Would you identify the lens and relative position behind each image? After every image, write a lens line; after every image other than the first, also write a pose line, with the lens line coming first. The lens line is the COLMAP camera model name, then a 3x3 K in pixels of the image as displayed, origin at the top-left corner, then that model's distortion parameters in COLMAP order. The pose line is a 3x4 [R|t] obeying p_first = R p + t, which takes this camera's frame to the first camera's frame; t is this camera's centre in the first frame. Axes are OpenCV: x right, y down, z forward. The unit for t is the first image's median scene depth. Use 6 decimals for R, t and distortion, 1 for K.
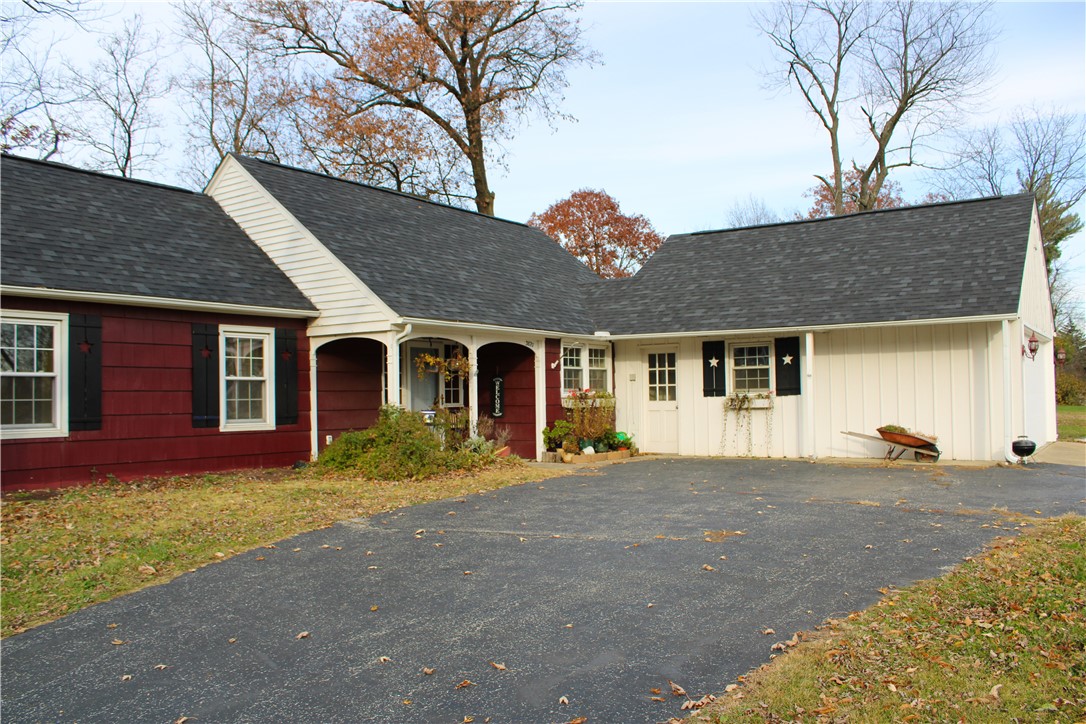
lens RADIAL K [[907.1, 0, 543.0], [0, 907.1, 362.0], [0, 0, 1]] dist [-0.144028, 0.123316]
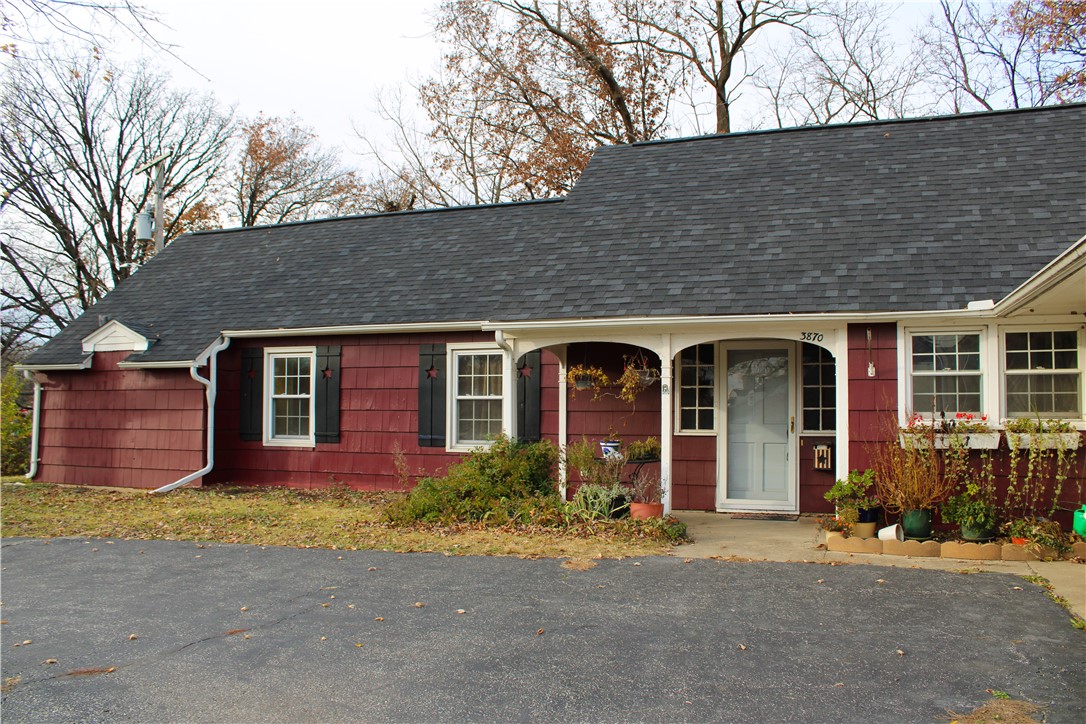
lens RADIAL K [[907.1, 0, 543.0], [0, 907.1, 362.0], [0, 0, 1]] dist [-0.144028, 0.123316]
pose [[0.298155, -0.049444, -0.953236, 0.636545], [0.020479, 0.998759, -0.045400, 0.026584], [0.954298, -0.005985, 0.298798, 0.814829]]
